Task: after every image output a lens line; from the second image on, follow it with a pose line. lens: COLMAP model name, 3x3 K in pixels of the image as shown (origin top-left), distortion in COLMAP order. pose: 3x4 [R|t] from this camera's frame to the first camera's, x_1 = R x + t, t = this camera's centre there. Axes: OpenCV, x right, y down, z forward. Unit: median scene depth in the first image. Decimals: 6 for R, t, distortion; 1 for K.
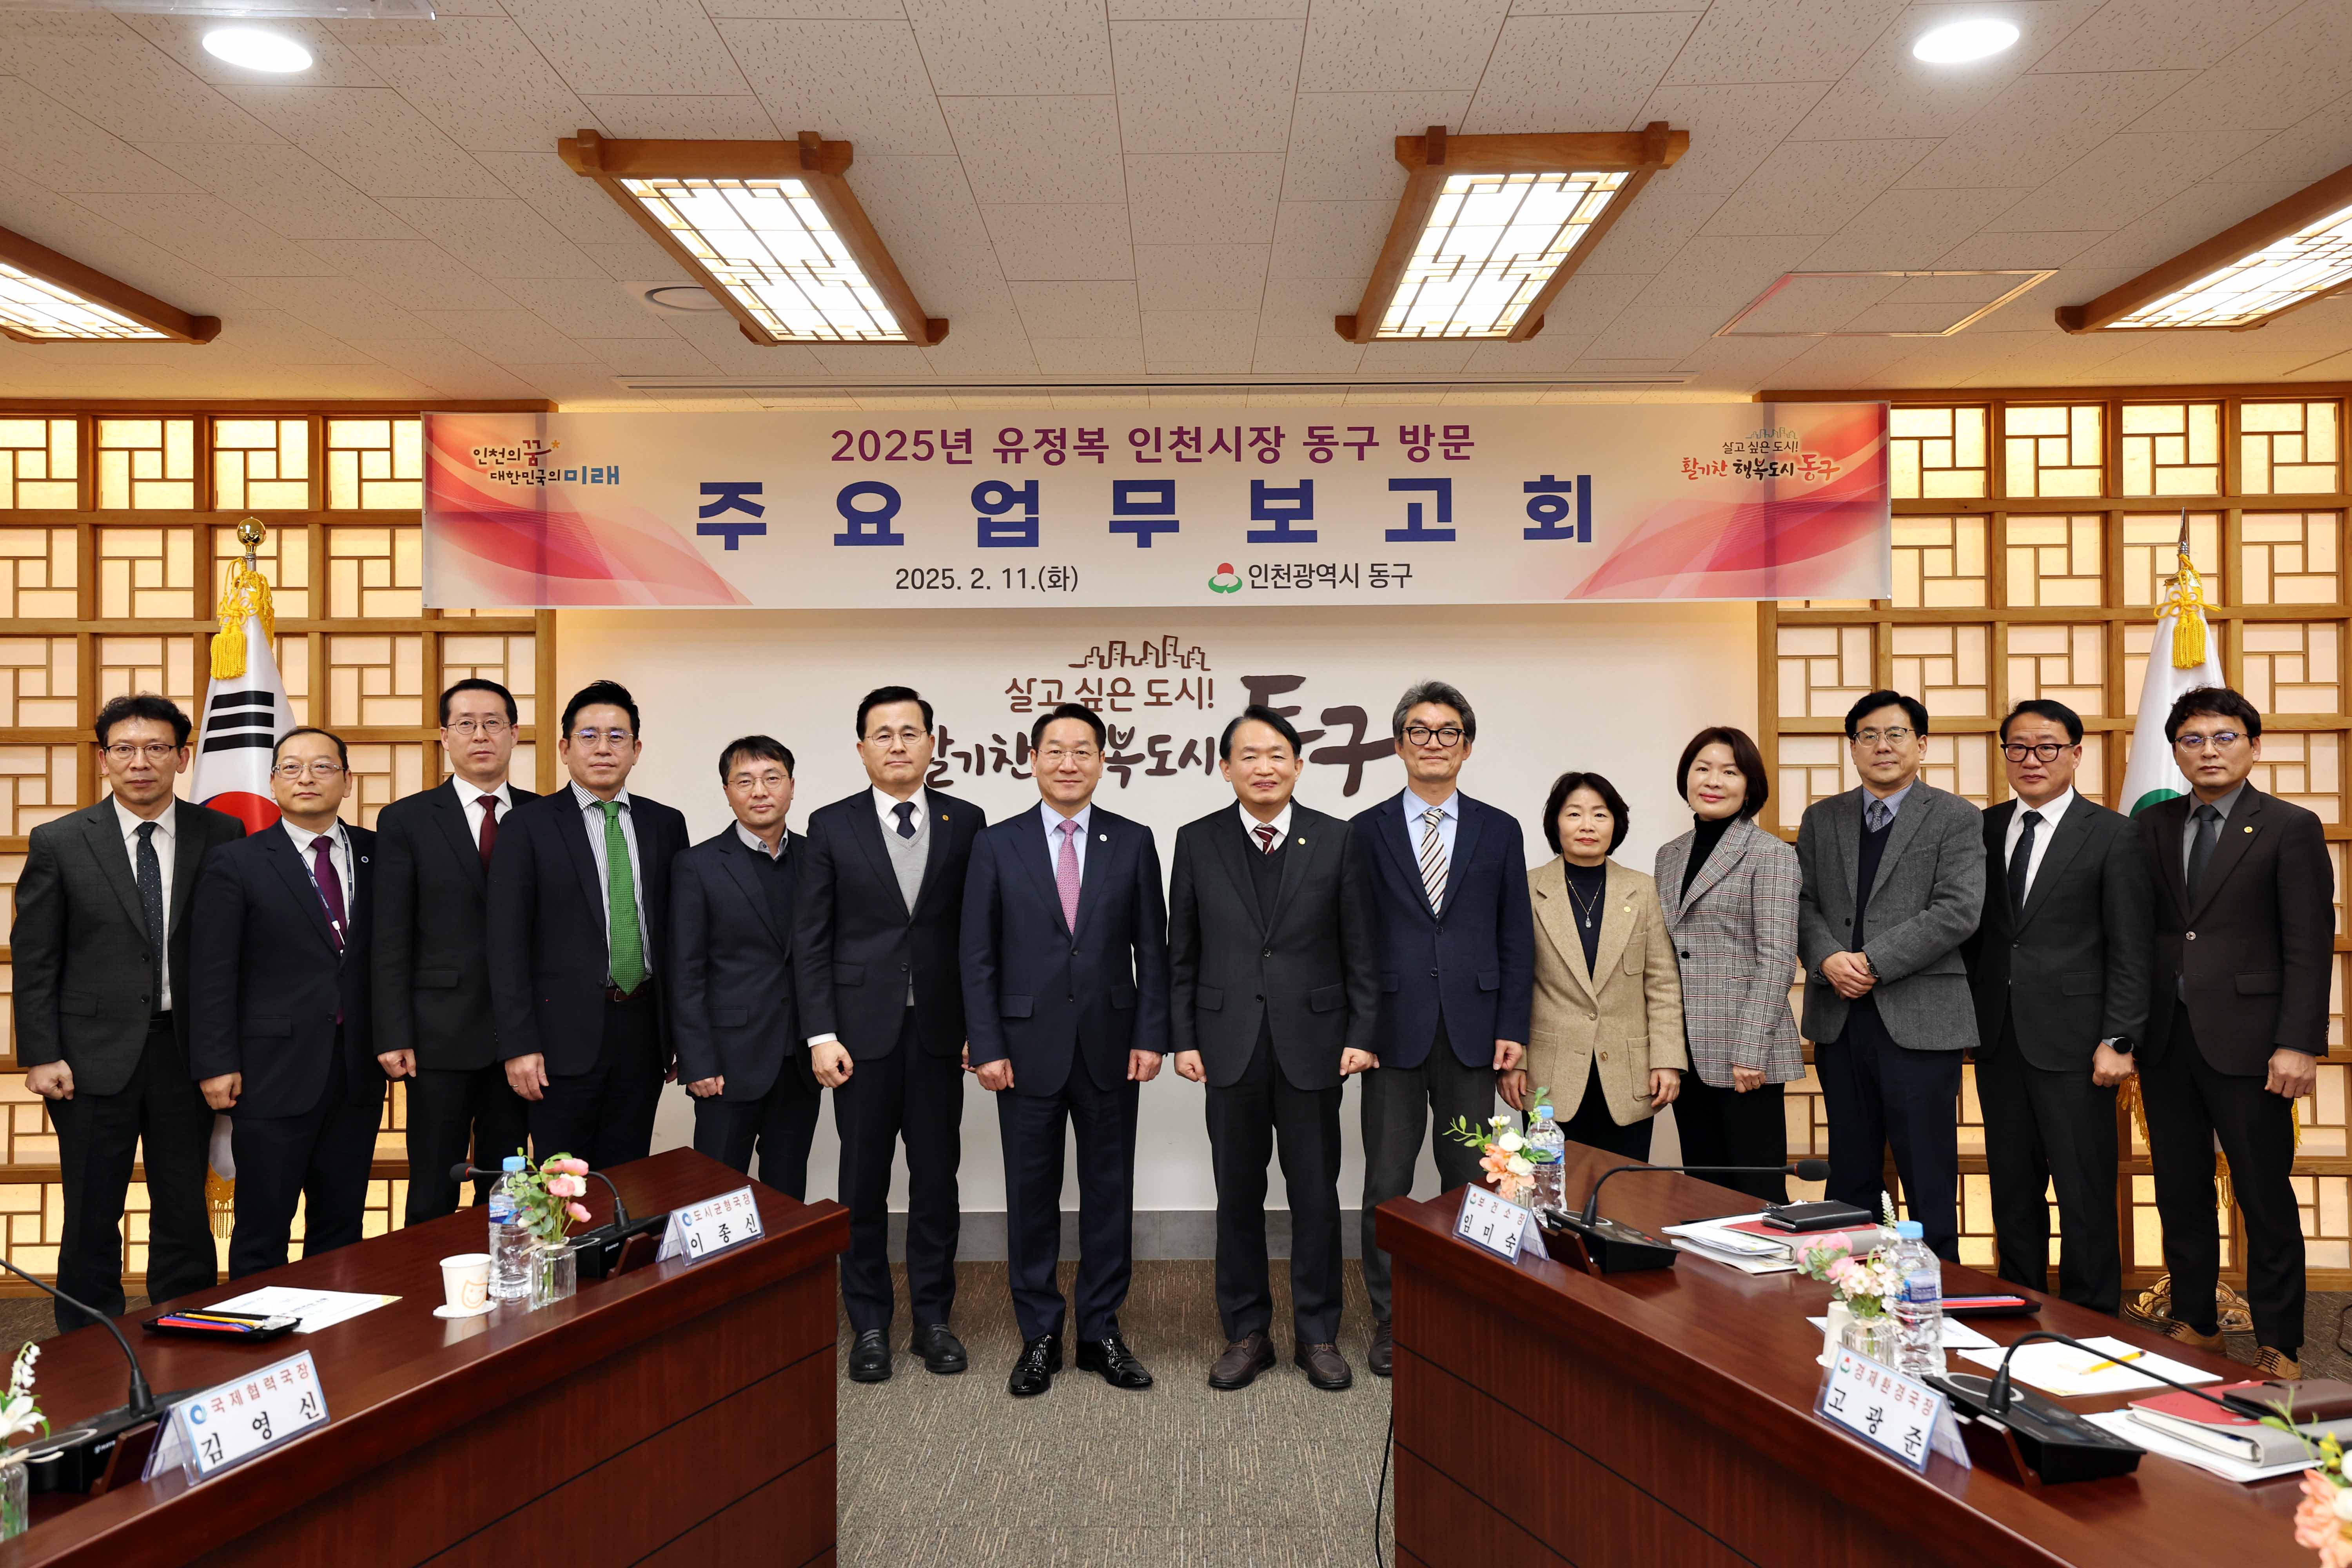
lens RADIAL K [[1881.3, 0, 1176.0], [0, 1881.3, 784.0], [0, 0, 1]] dist [-0.089812, 0.047395]
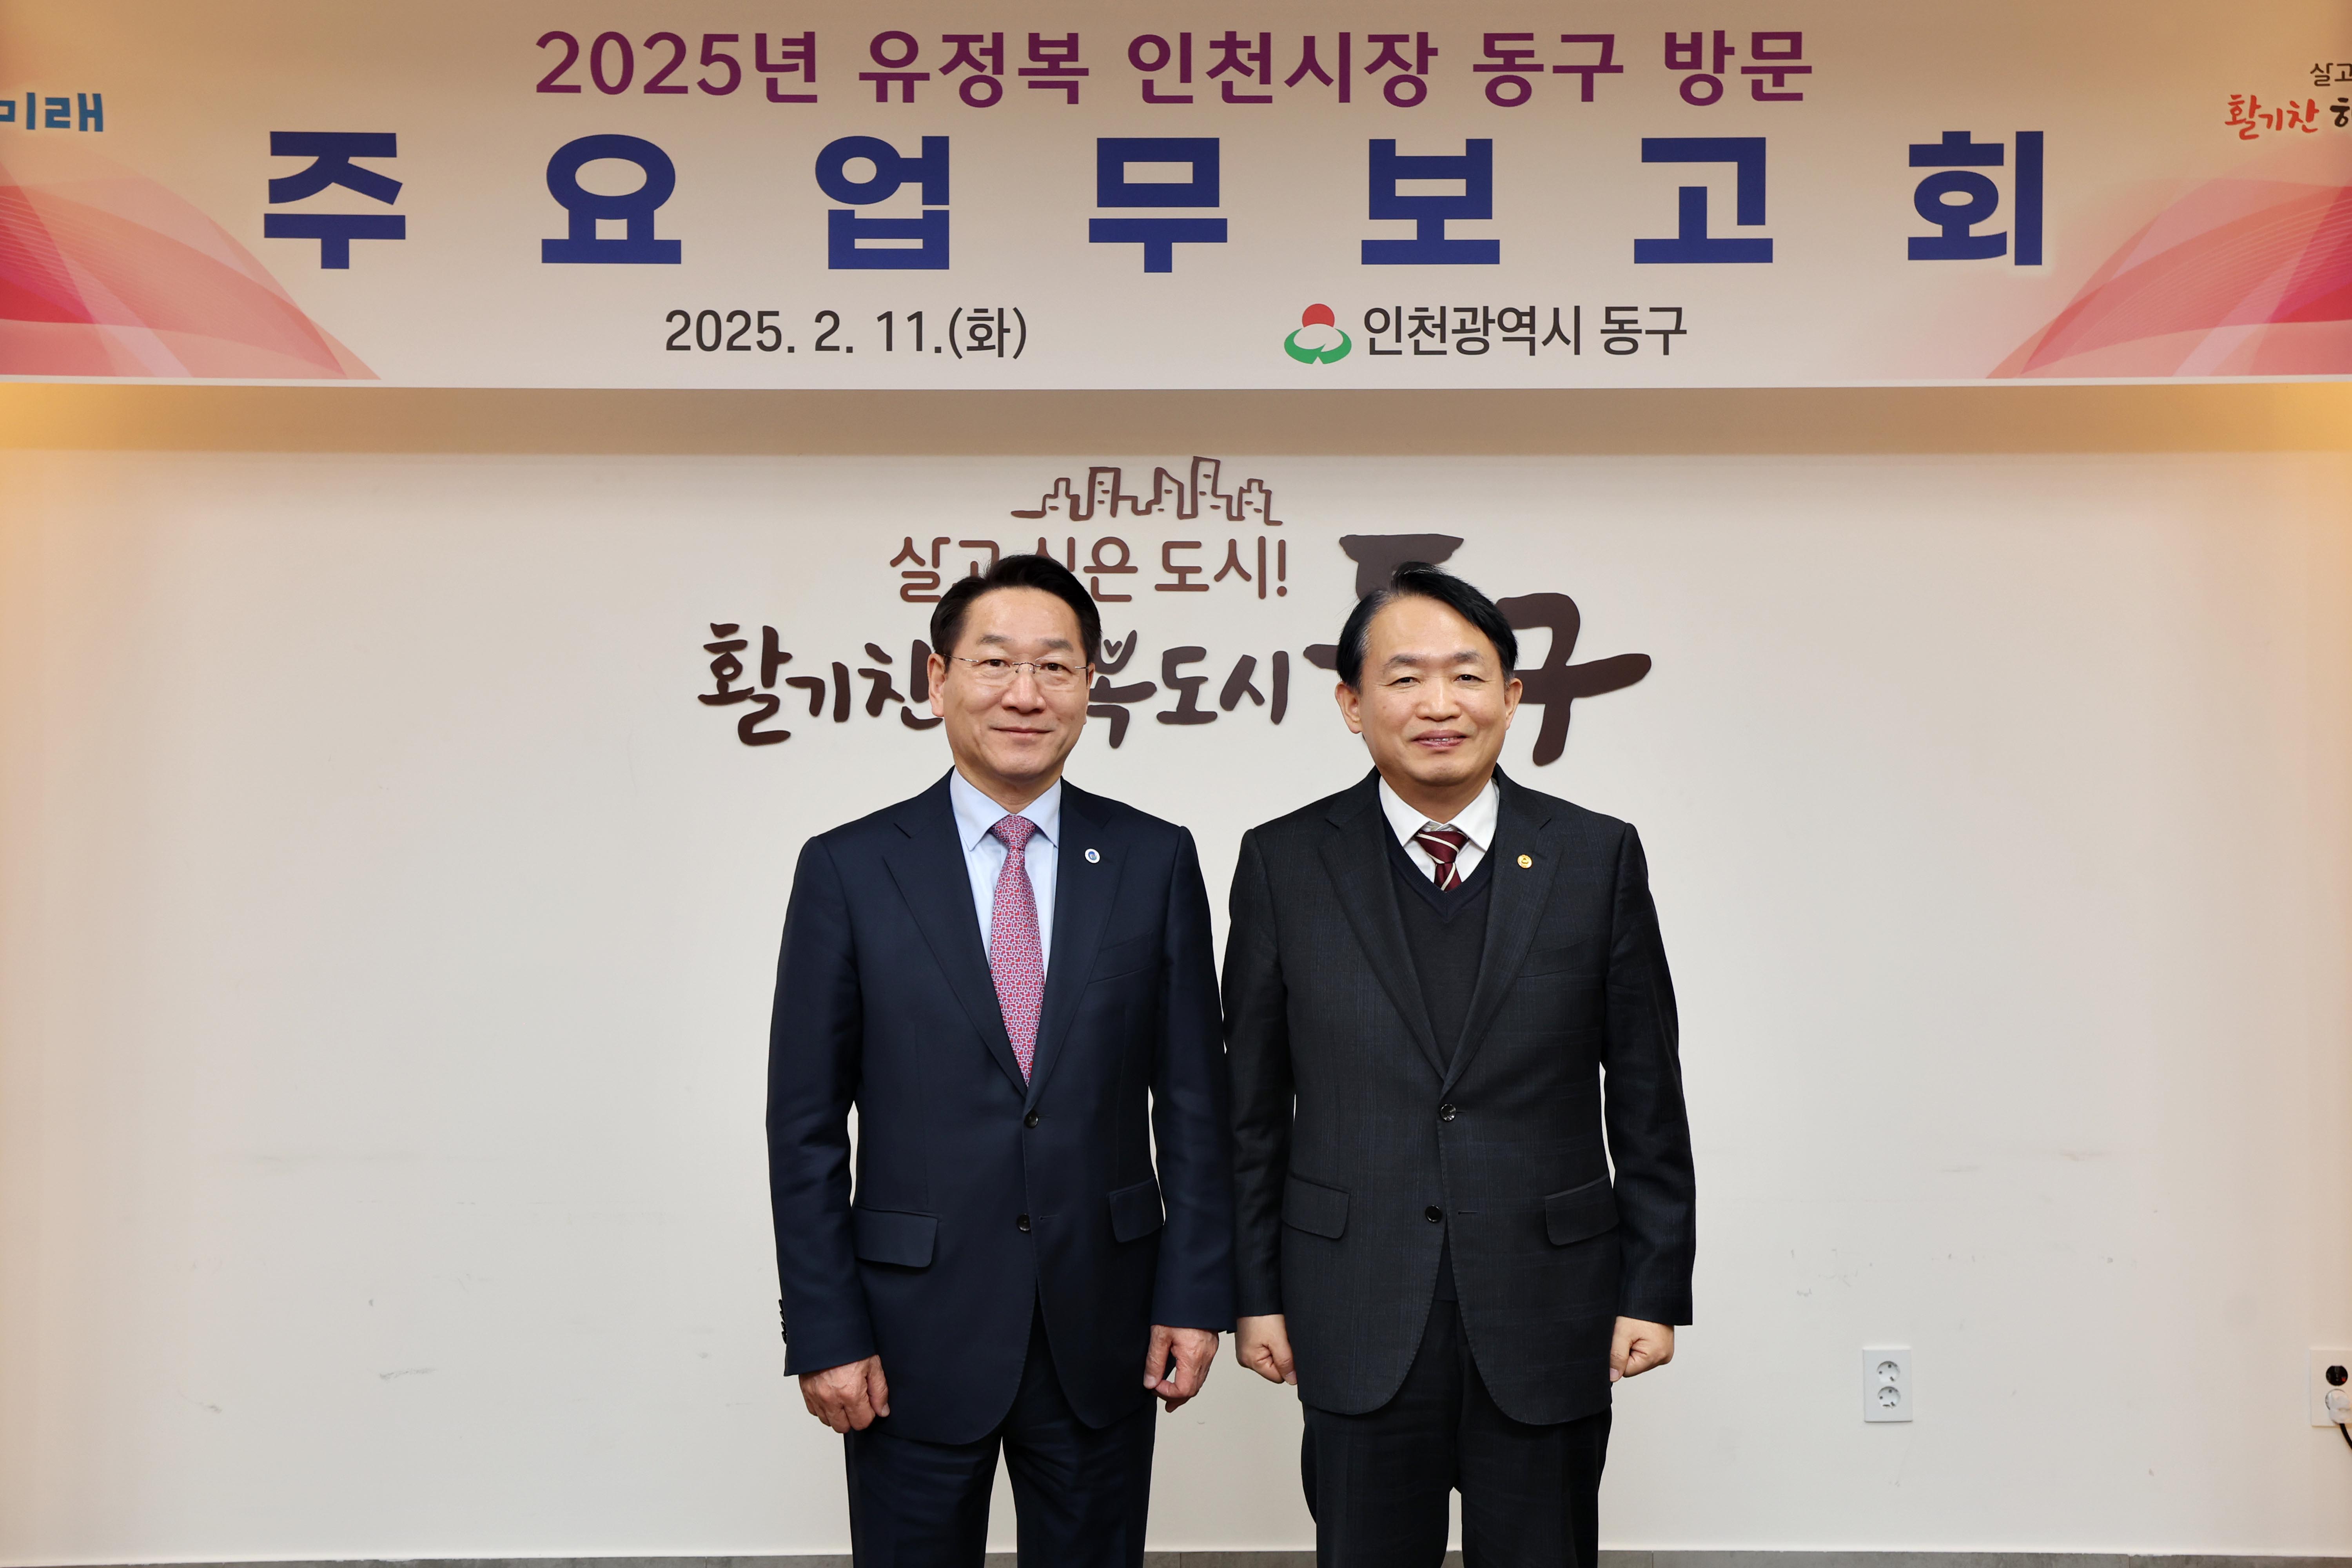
lens RADIAL K [[2094.8, 0, 1214.9], [0, 2094.8, 784.0], [0, 0, 1]] dist [-0.006557, -0.012522]
pose [[0.999770, 0.004441, 0.020992, -0.012960], [-0.004680, 0.999924, 0.011368, 0.005768], [-0.020940, -0.011463, 0.999715, 0.436813]]
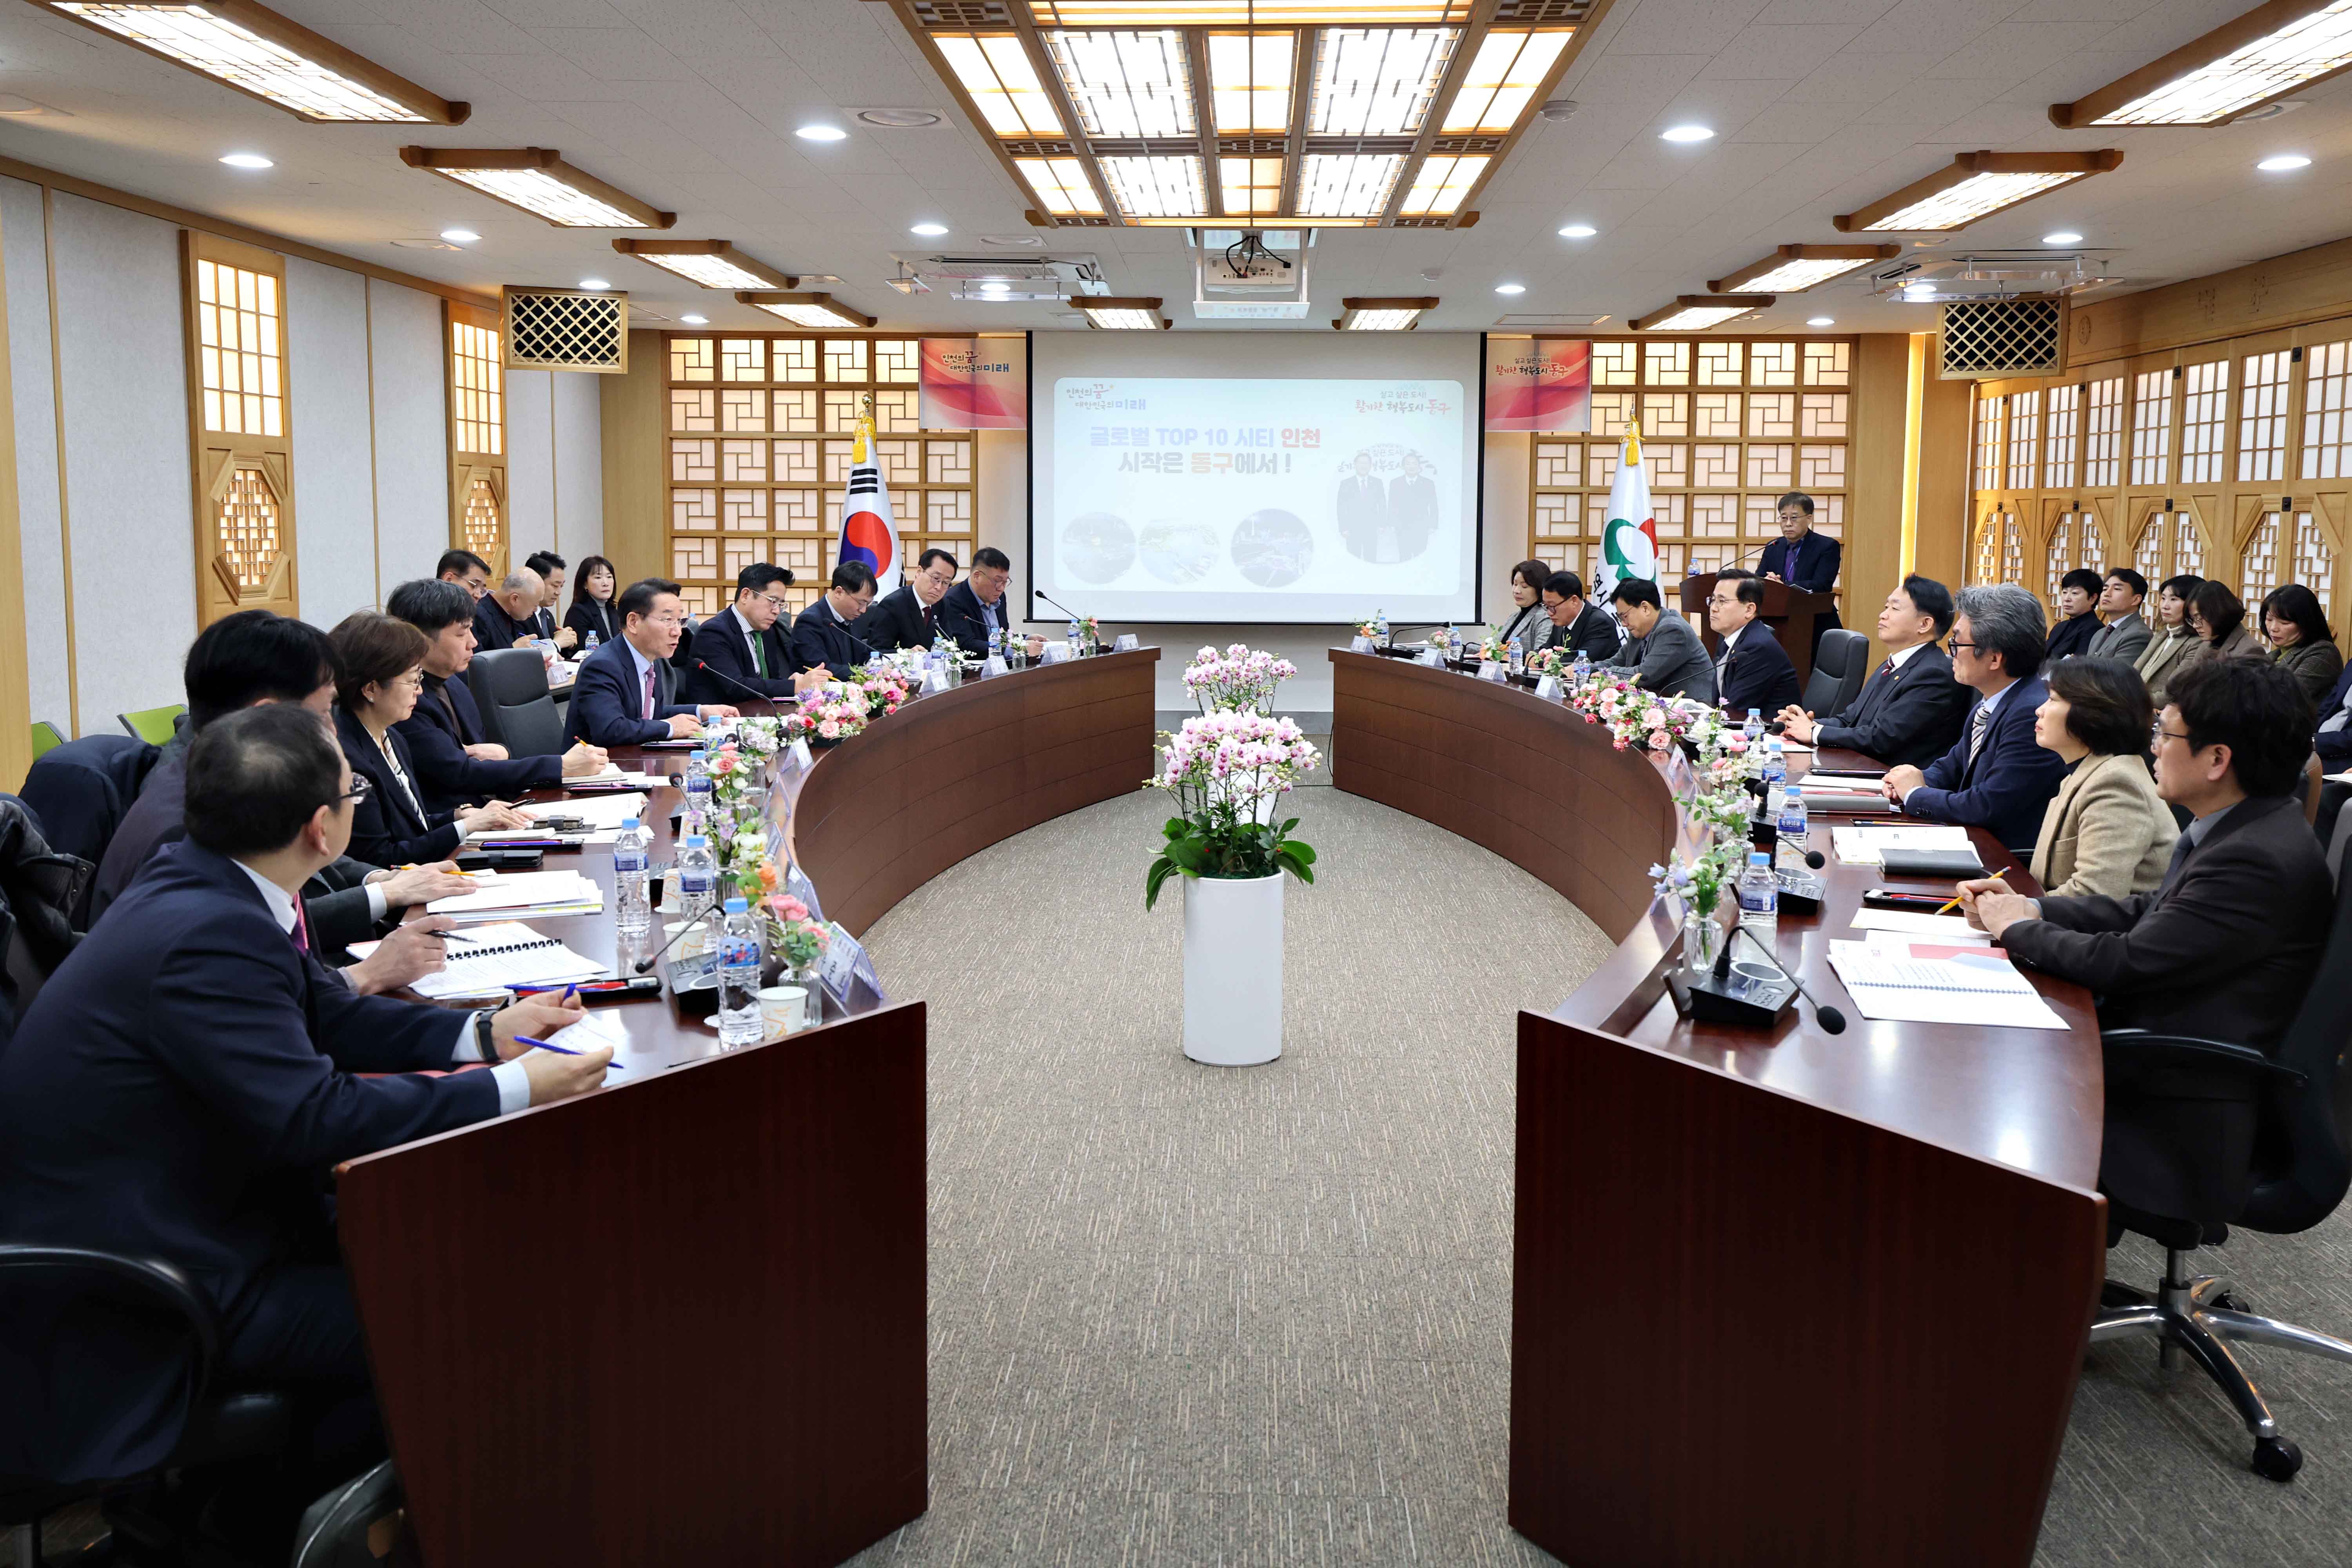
lens RADIAL K [[2136.5, 0, 1176.0], [0, 2136.5, 784.0], [0, 0, 1]] dist [-0.009031, 0.002671]
pose [[0.999262, 0.015683, -0.035052, -0.007929], [-0.011468, 0.993022, 0.117374, 0.022956], [0.036648, -0.116886, 0.992469, -1.549507]]
